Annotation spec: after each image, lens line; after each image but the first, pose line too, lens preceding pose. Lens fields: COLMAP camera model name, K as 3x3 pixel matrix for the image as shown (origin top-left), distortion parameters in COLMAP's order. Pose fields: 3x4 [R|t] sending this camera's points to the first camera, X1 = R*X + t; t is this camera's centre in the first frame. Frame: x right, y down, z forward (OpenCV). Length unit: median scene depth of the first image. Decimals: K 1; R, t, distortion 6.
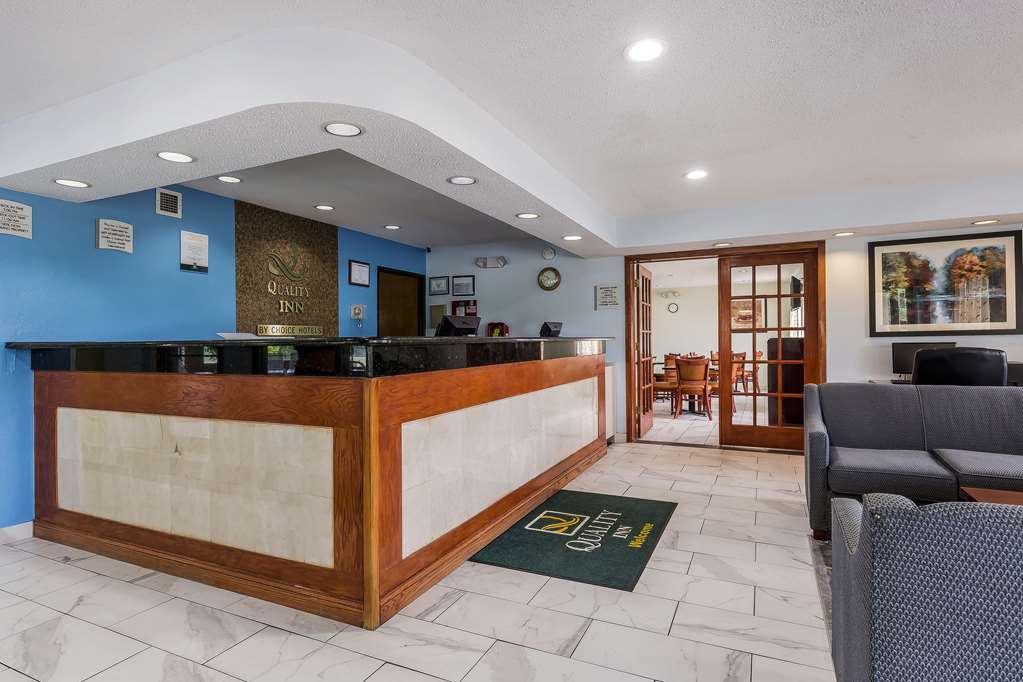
lens RADIAL K [[546.3, 0, 492.7], [0, 546.3, 336.1], [0, 0, 1]] dist [0.000654, -0.000090]
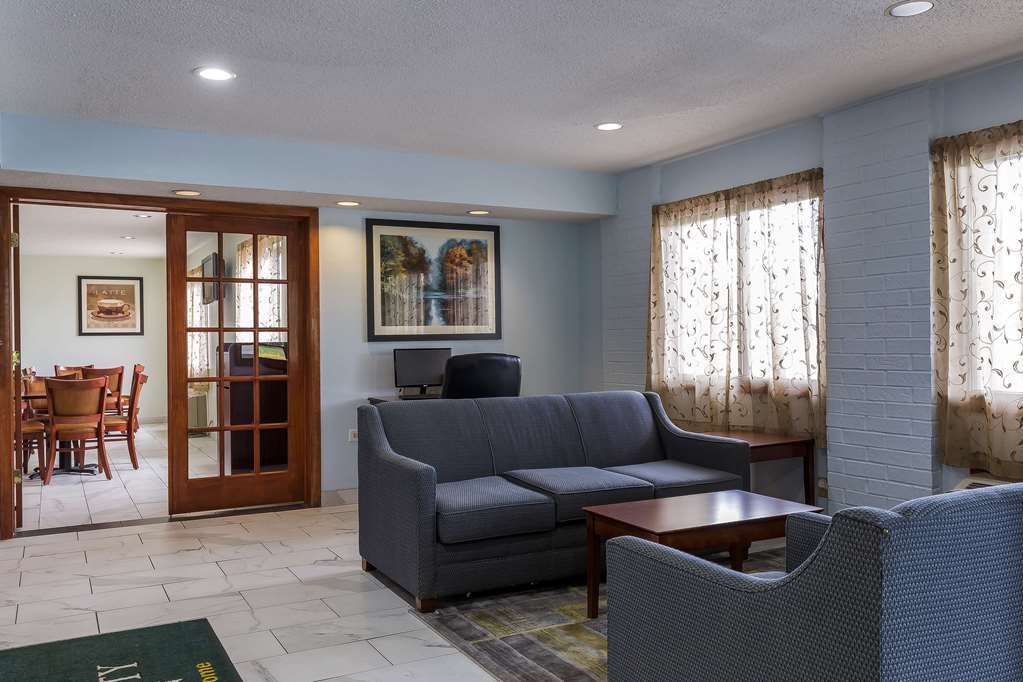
lens RADIAL K [[849.9, 0, 511.5], [0, 849.9, 341.0], [0, 0, 1]] dist [0.009115, 0.003828]
pose [[0.577062, 0.005344, 0.816683, -0.176735], [-0.004010, 0.999985, -0.003710, 0.004622], [-0.816691, -0.001134, 0.577074, 0.149255]]
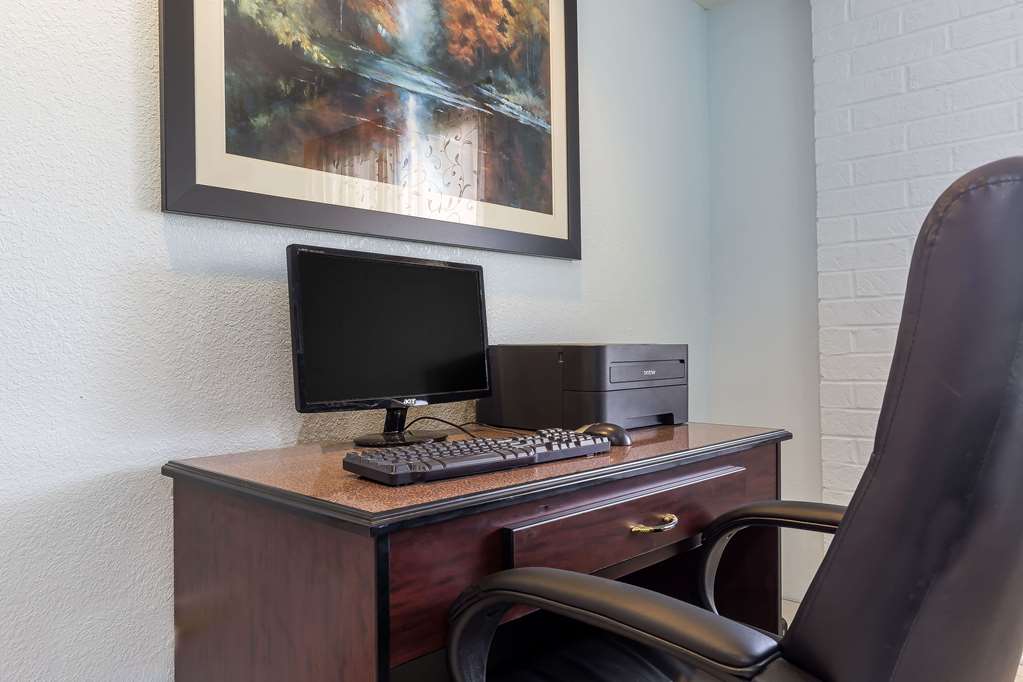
lens RADIAL K [[743.6, 0, 511.5], [0, 743.6, 341.0], [0, 0, 1]] dist [0.000316, -0.000041]
pose [[0.306988, 0.016450, 0.951571, 0.517012], [-0.001703, 0.999858, -0.016736, 0.048520], [-0.951712, 0.003517, 0.306973, 0.851078]]
